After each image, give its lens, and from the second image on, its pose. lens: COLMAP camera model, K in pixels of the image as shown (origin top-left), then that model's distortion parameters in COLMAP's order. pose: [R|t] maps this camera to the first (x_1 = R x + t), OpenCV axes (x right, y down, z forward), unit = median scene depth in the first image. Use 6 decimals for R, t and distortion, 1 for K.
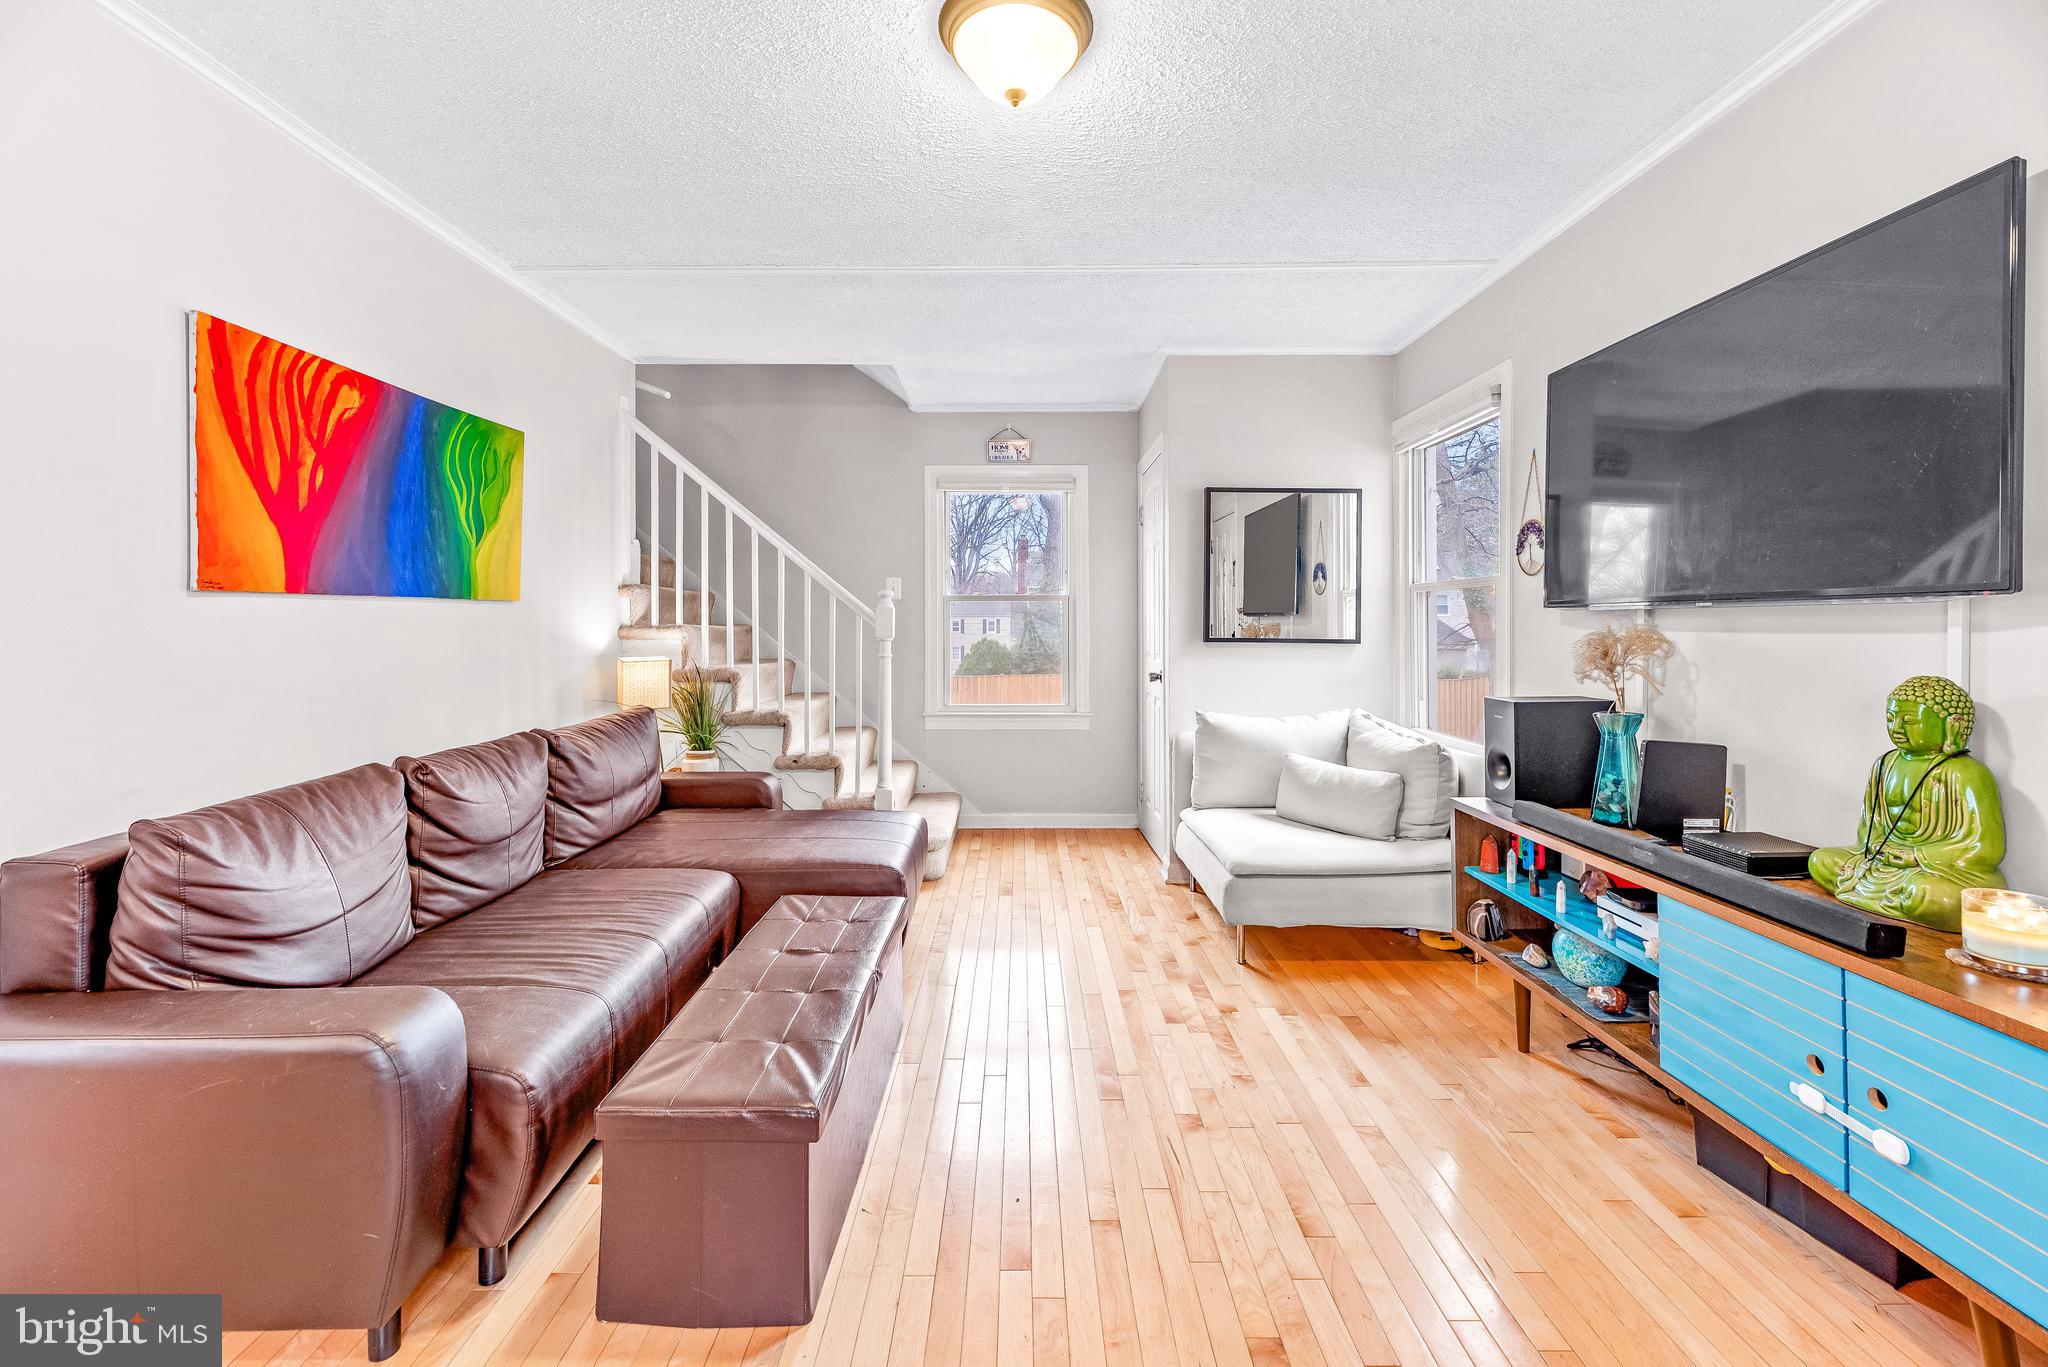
lens RADIAL K [[868.5, 0, 1075.3], [0, 868.5, 635.2], [0, 0, 1]] dist [-0.002456, 0.000258]
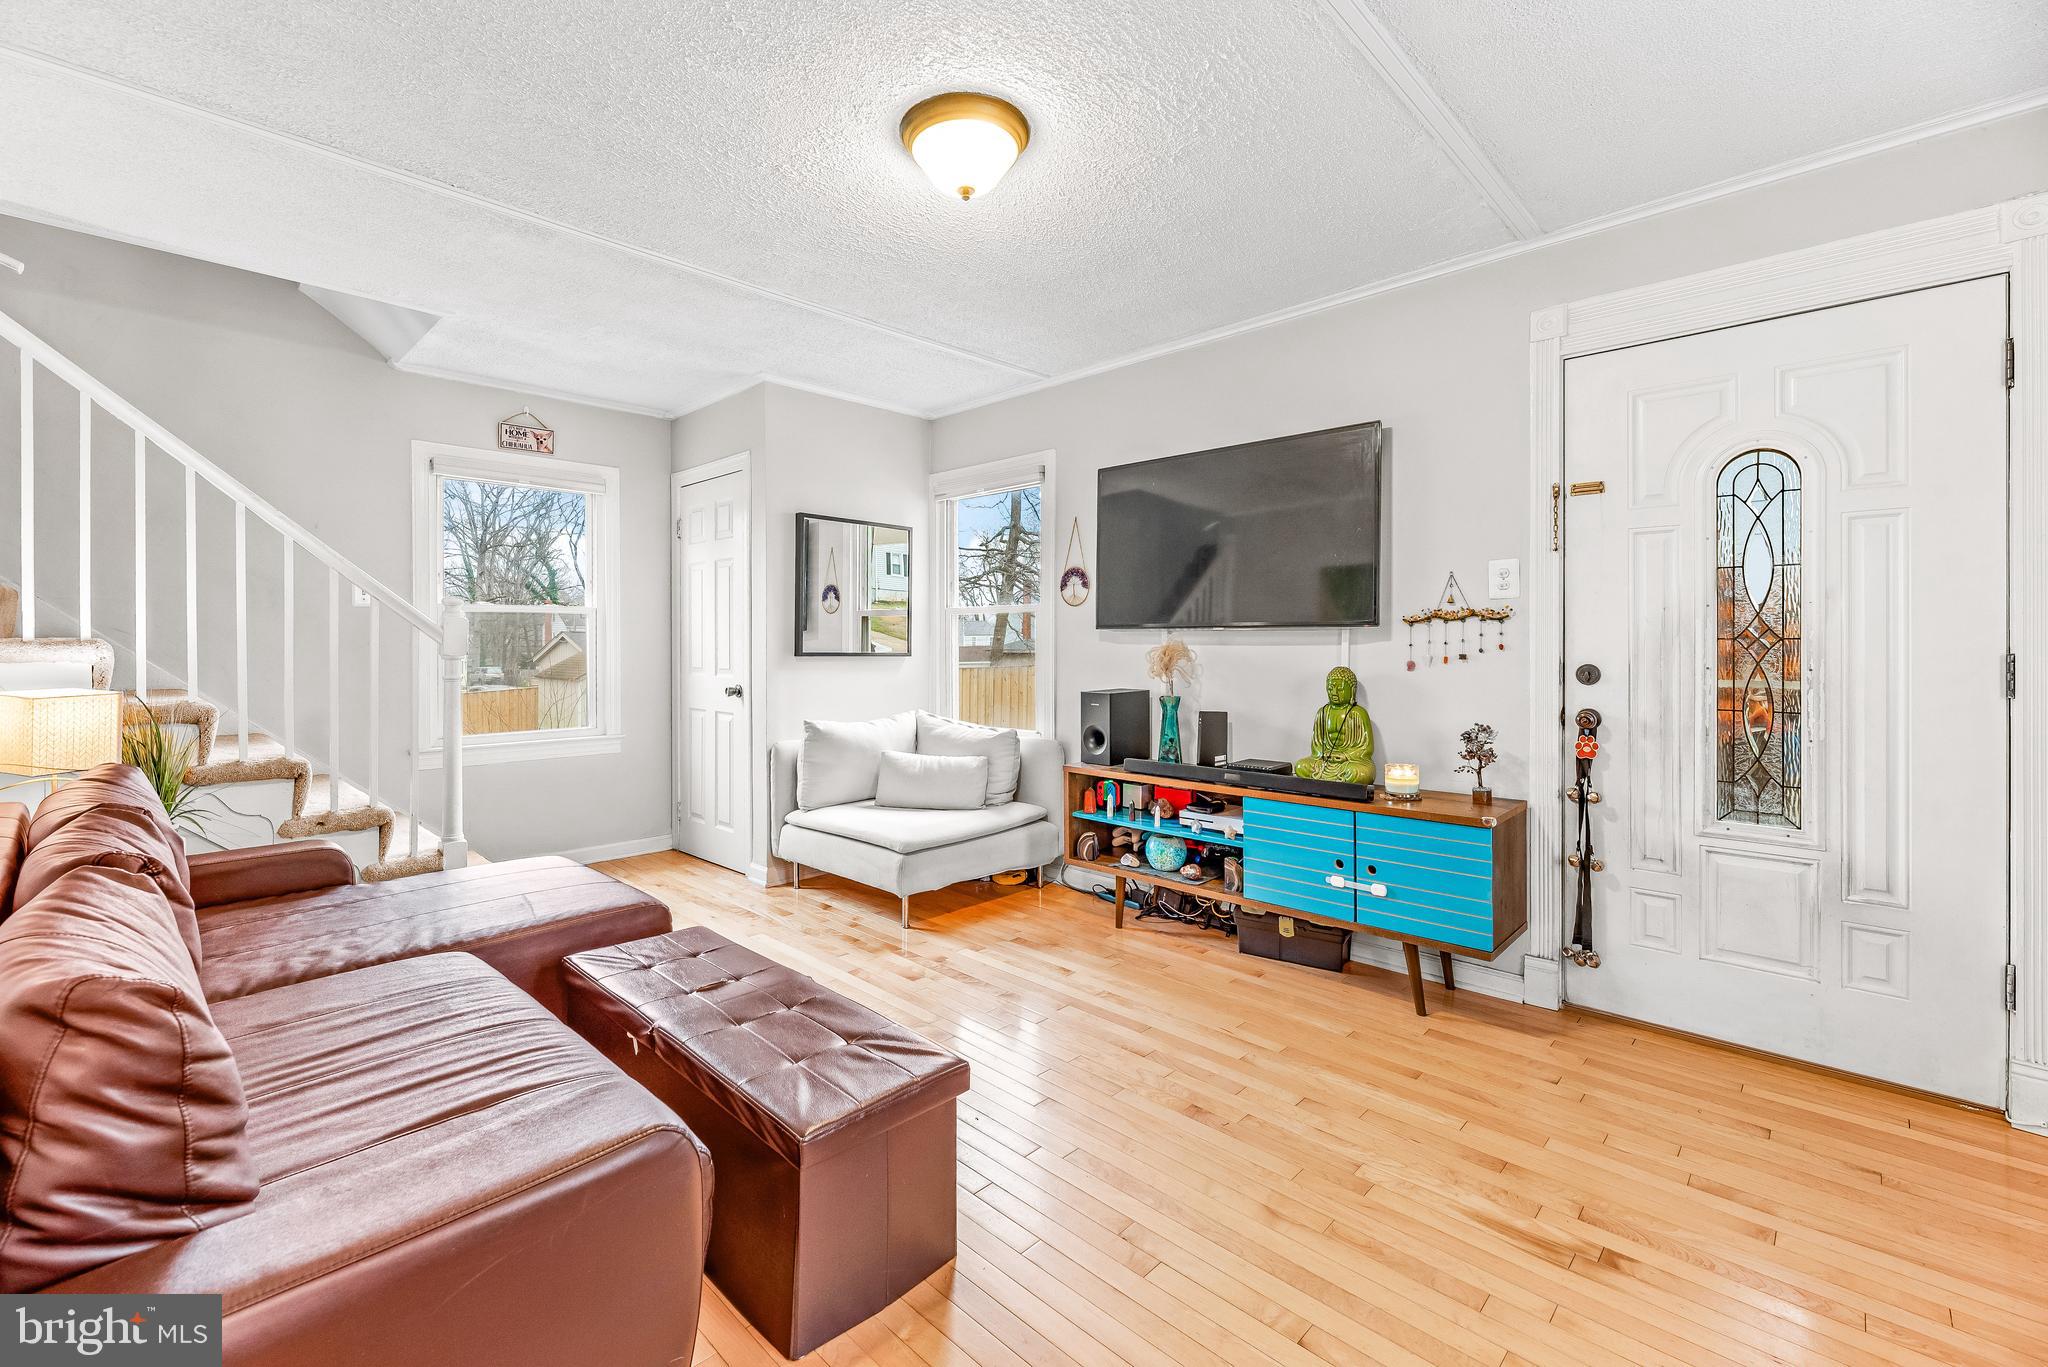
lens RADIAL K [[836.0, 0, 1048.8], [0, 836.0, 656.1], [0, 0, 1]] dist [-0.000263, -0.000730]
pose [[0.698725, -0.011700, 0.715295, -0.557532], [0.006266, 0.999928, 0.010234, -0.000984], [-0.715363, -0.002668, 0.698748, 0.082800]]
